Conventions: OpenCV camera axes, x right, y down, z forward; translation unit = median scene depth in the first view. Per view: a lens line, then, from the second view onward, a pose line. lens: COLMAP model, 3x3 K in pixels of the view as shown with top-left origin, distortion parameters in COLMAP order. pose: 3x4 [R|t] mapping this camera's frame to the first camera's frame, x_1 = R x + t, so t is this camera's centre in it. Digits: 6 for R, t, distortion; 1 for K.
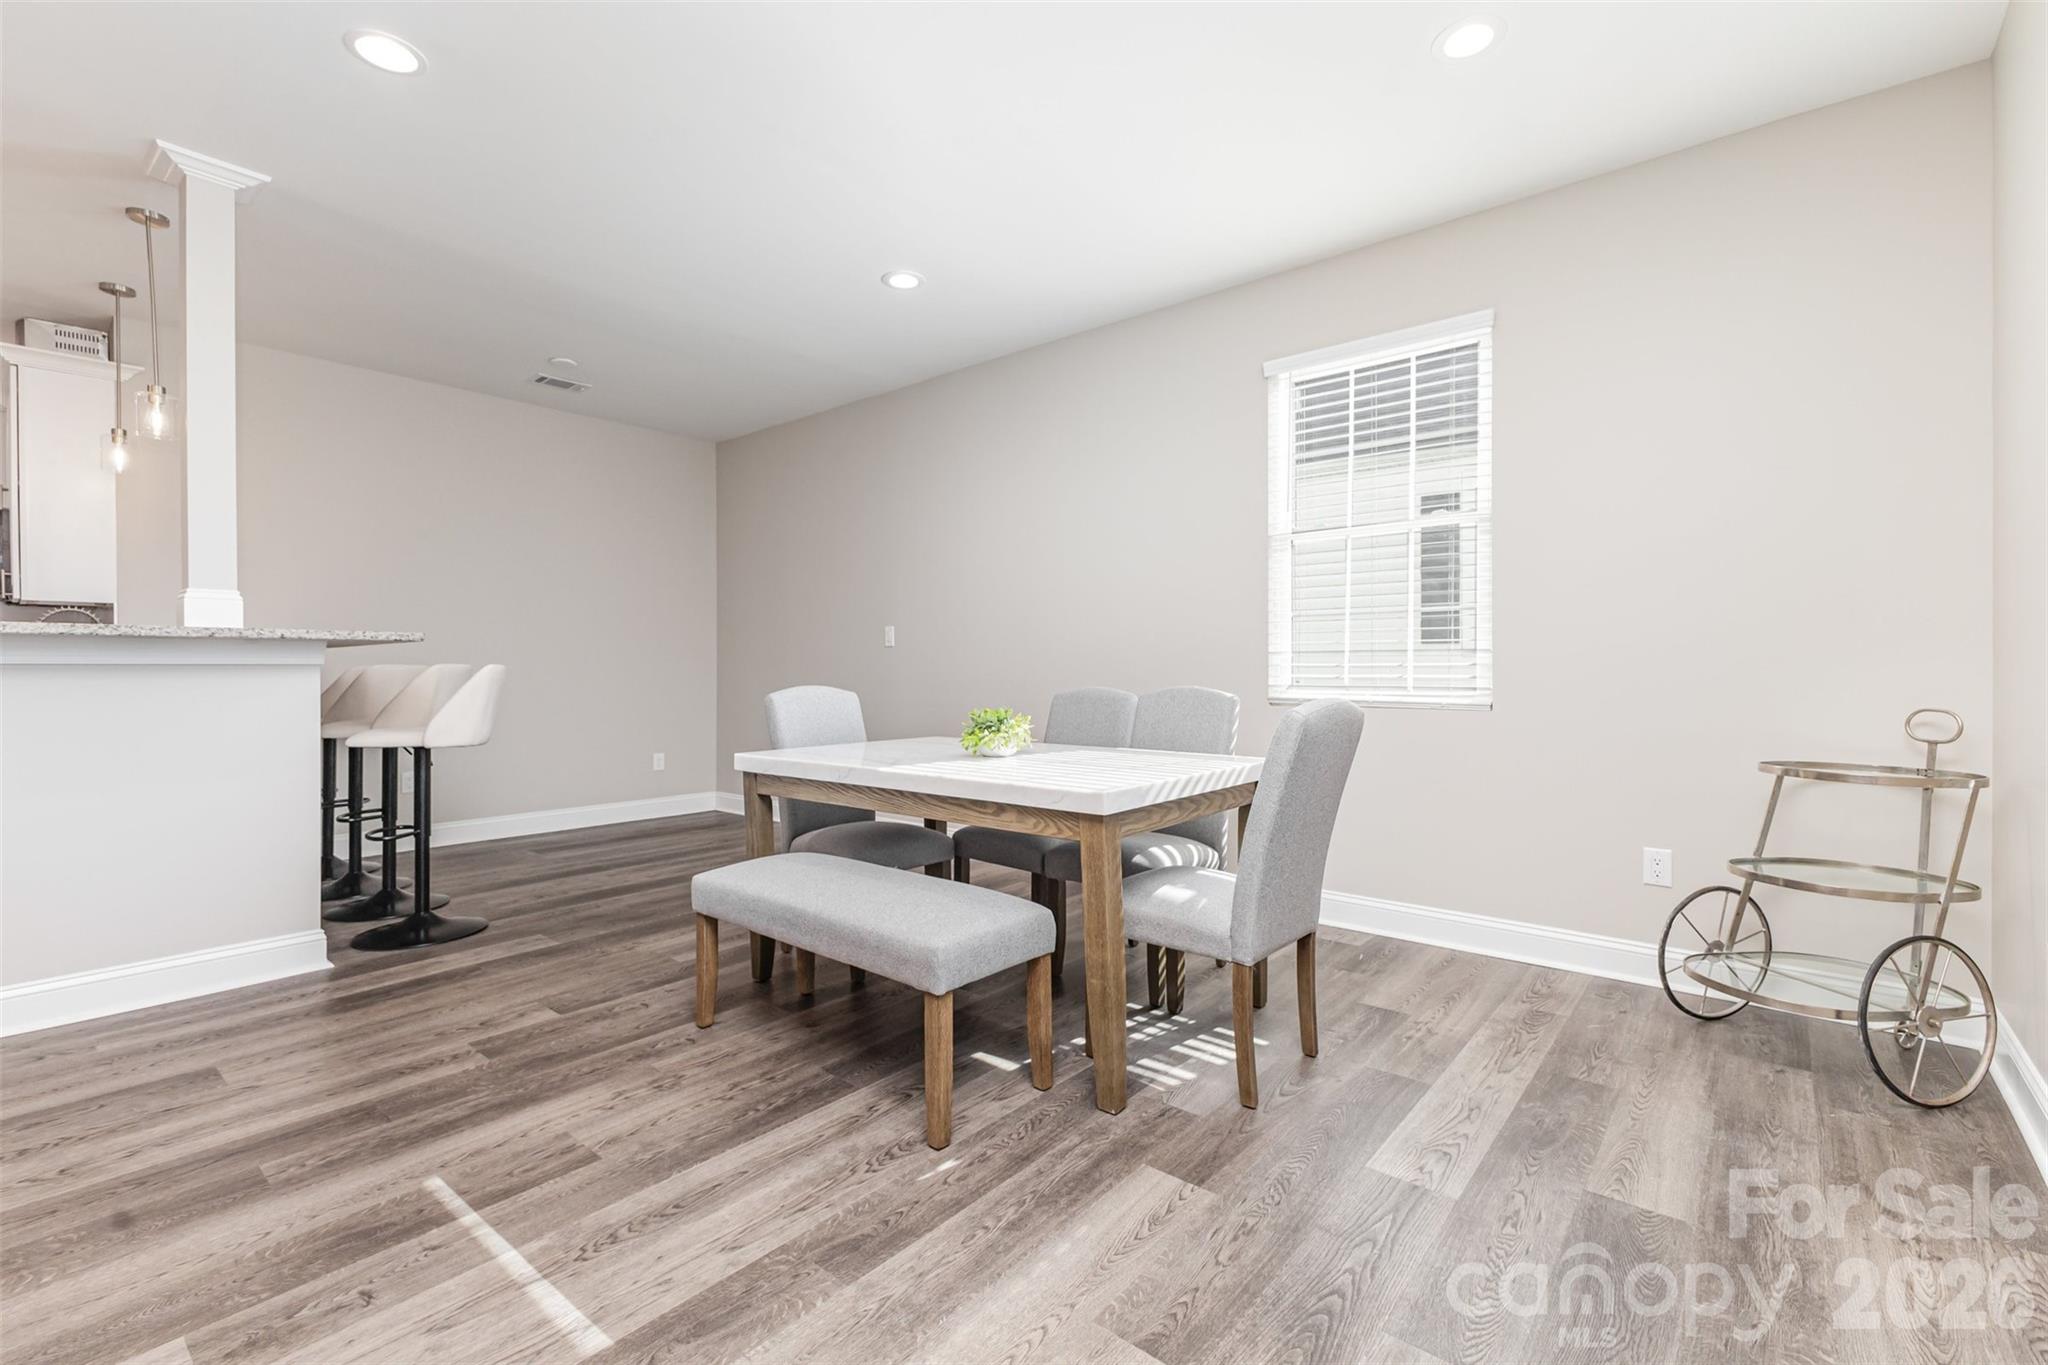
lens RADIAL K [[887.9, 0, 1029.7], [0, 887.9, 677.3], [0, 0, 1]] dist [0.018247, -0.006439]
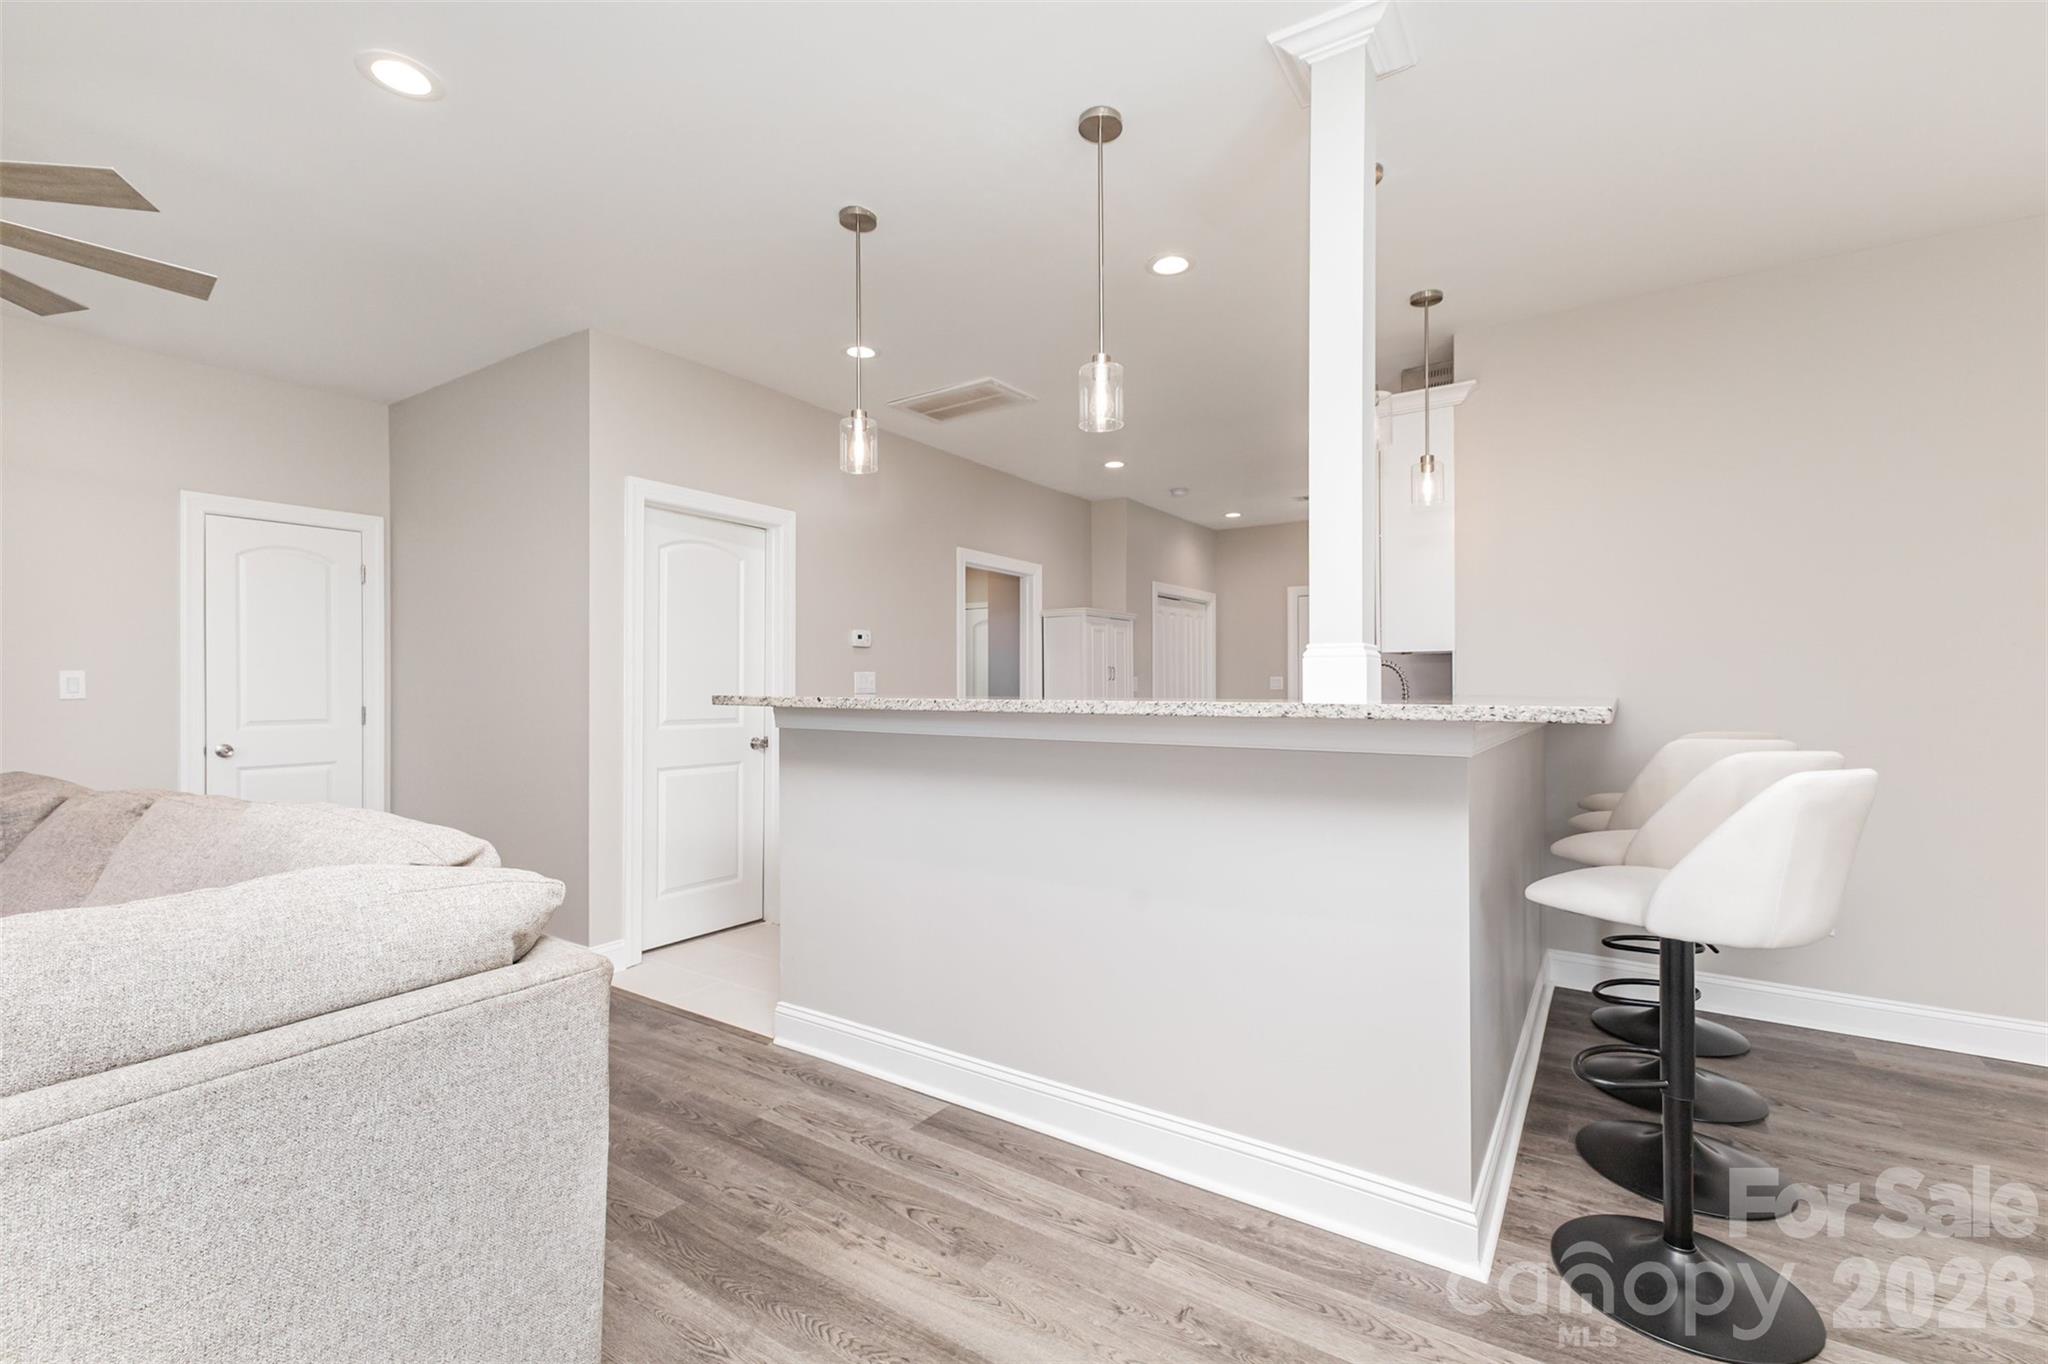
lens RADIAL K [[882.4, 0, 1034.2], [0, 882.4, 683.0], [0, 0, 1]] dist [0.017240, -0.007729]
pose [[0.115687, -0.002466, -0.993283, -0.327625], [-0.008482, 0.999958, -0.003471, -0.078337], [0.993249, 0.008826, 0.115662, 0.869714]]
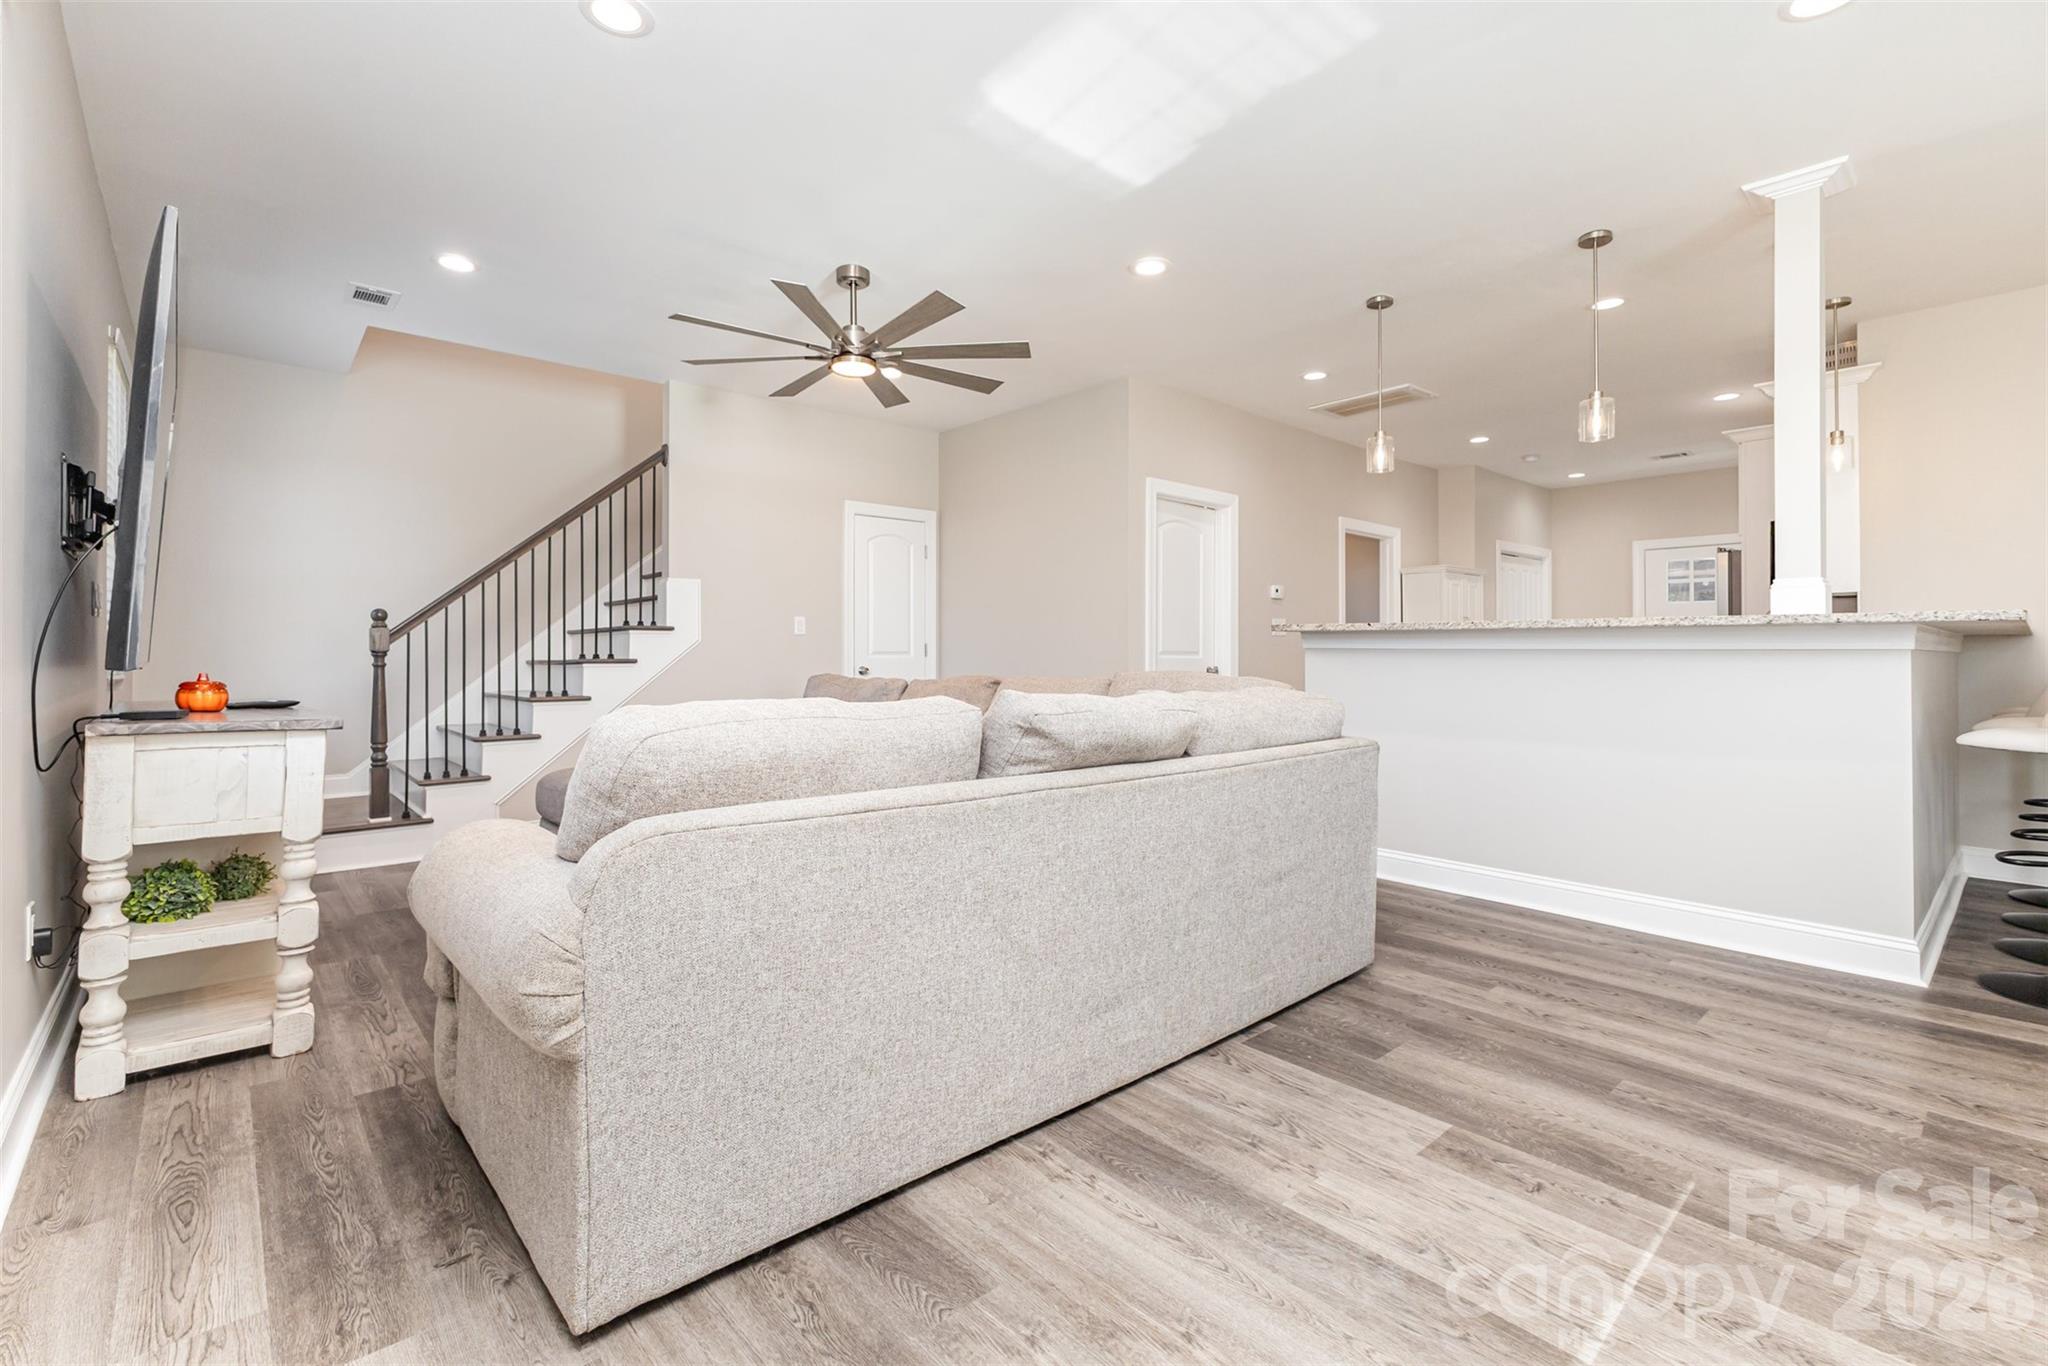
lens RADIAL K [[899.3, 0, 1021.8], [0, 899.3, 642.4], [0, 0, 1]] dist [0.015121, -0.001432]
pose [[-0.142244, -0.010172, -0.989779, 0.344593], [-0.012039, 0.999891, -0.008546, -0.002802], [0.989758, 0.010701, -0.142351, 0.317501]]
